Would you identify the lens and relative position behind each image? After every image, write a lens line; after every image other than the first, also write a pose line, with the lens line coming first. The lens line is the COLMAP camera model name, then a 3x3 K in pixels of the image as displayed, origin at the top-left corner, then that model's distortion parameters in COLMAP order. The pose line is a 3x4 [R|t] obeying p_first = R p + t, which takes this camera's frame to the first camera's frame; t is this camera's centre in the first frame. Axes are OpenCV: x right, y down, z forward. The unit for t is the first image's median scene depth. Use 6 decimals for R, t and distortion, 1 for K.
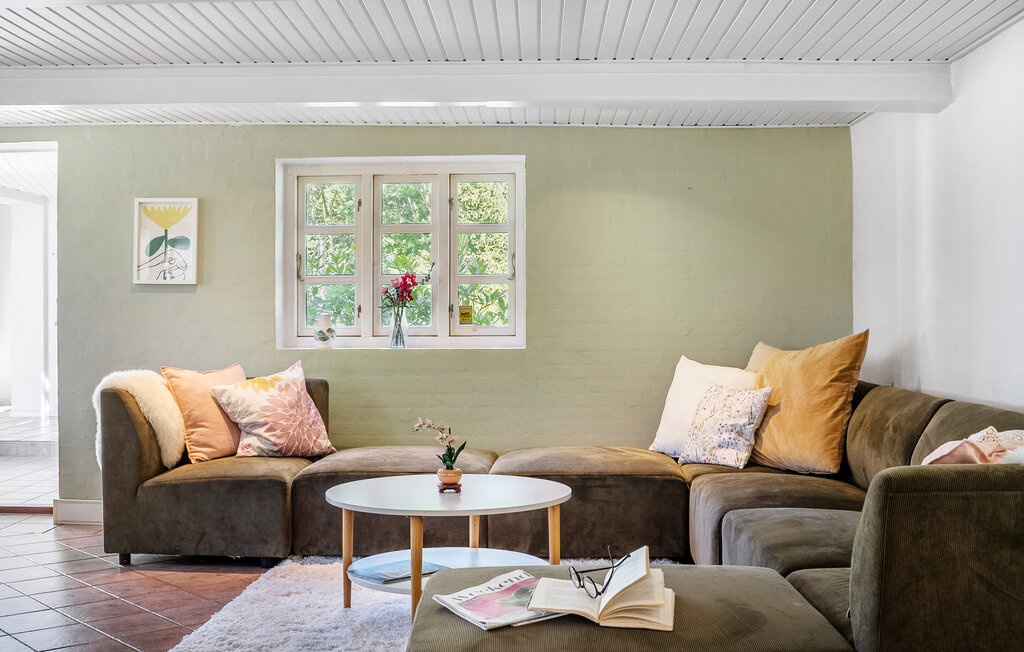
lens RADIAL K [[1226.0, 0, 512.0], [0, 1226.0, 326.0], [0, 0, 1]] dist [-0.121479, -0.034667]
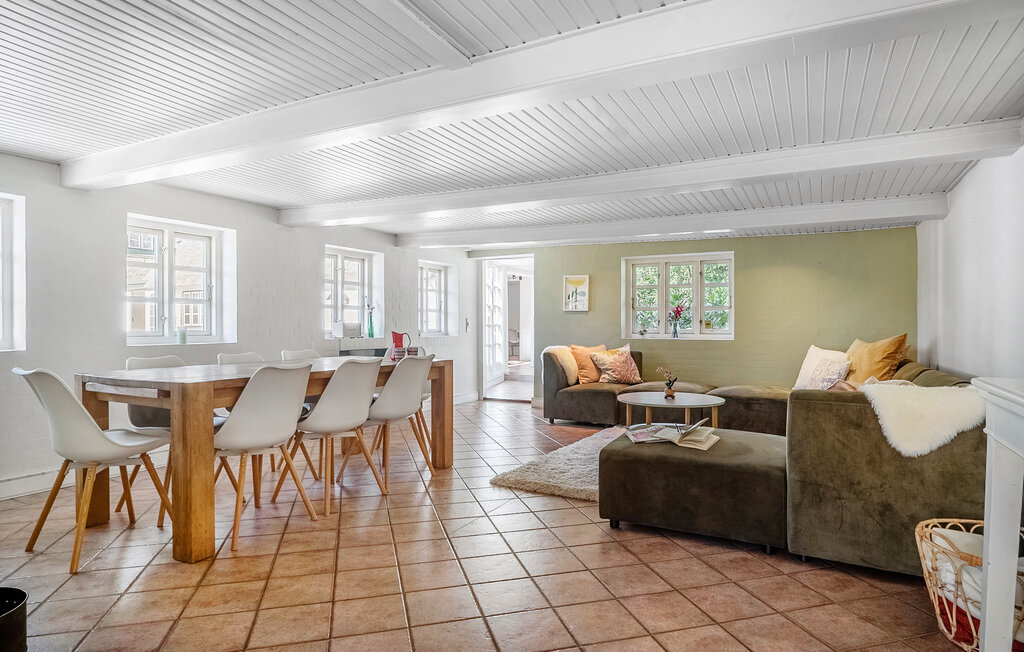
lens RADIAL K [[576.4, 0, 512.0], [0, 576.4, 326.0], [0, 0, 1]] dist [-0.001186, -0.000651]
pose [[0.895832, 0.007692, -0.444326, 0.126305], [-0.010230, 0.999942, -0.003315, 0.001241], [0.444274, 0.007515, 0.895859, -0.102455]]
